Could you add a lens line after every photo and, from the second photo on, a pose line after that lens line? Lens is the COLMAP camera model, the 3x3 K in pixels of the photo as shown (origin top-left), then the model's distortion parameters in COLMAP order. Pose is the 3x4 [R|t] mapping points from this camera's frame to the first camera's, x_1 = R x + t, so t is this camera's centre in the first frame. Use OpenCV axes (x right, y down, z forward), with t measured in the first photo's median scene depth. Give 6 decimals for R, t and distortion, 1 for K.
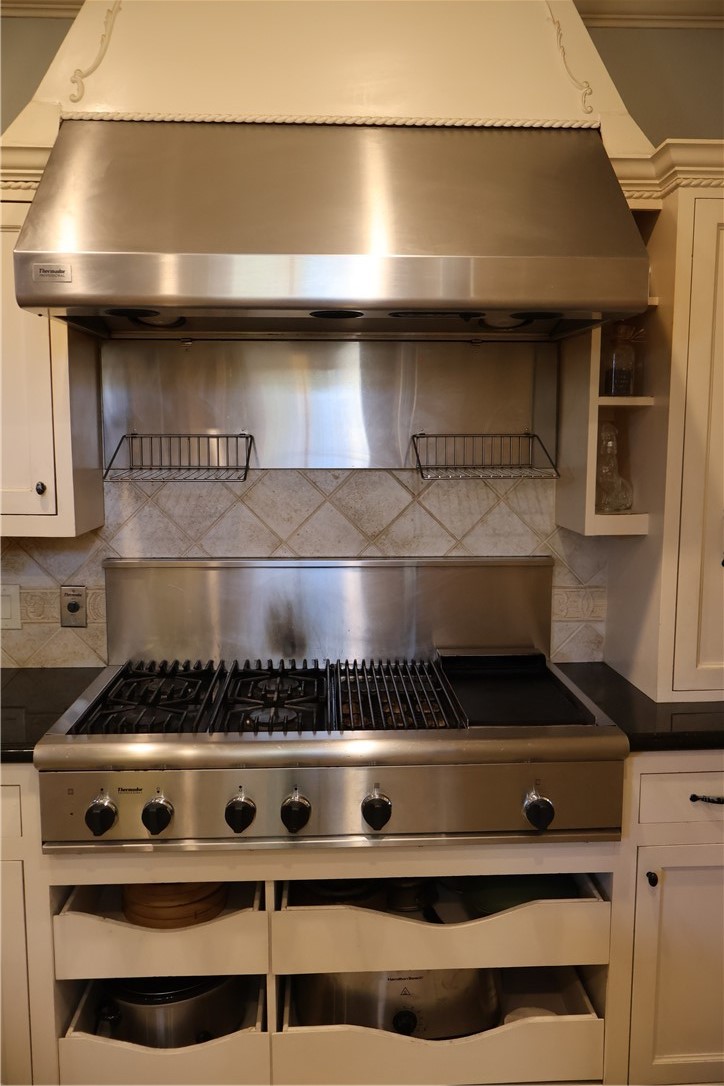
lens RADIAL K [[911.5, 0, 368.2], [0, 911.5, 545.6], [0, 0, 1]] dist [-0.005158, 0.001242]
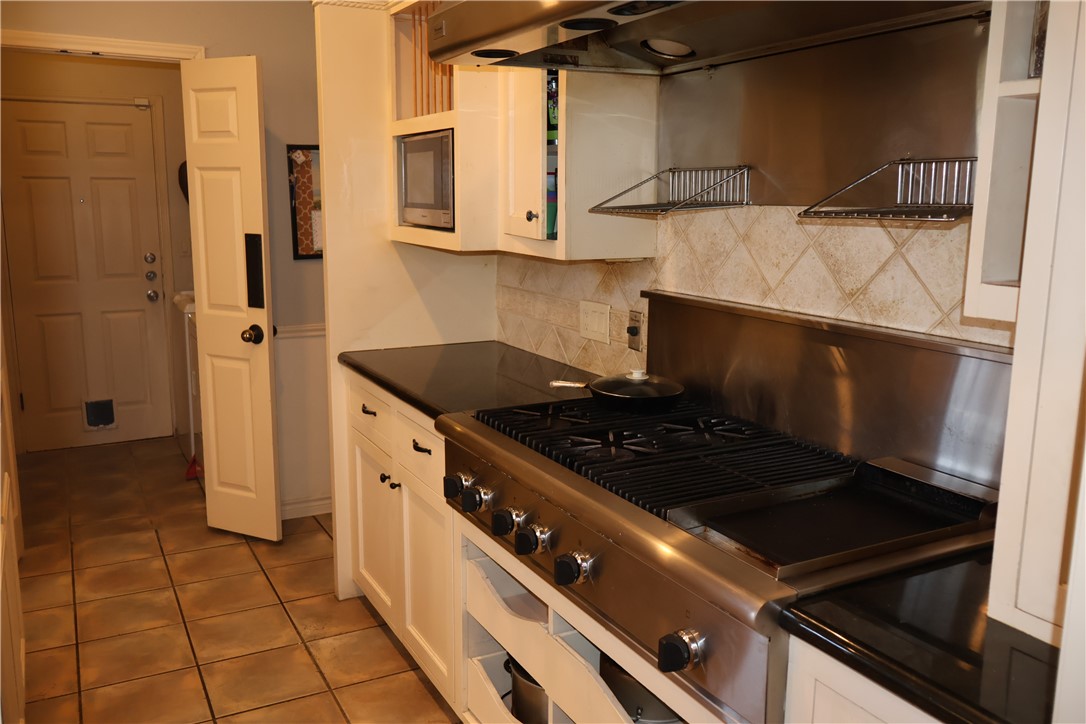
lens RADIAL K [[911.5, 0, 545.1], [0, 911.5, 357.3], [0, 0, 1]] dist [-0.005158, 0.001242]
pose [[0.416997, 0.160776, -0.894575, 0.604272], [-0.110542, 0.985895, 0.125661, -0.026473], [0.902161, 0.046488, 0.428888, 0.434786]]
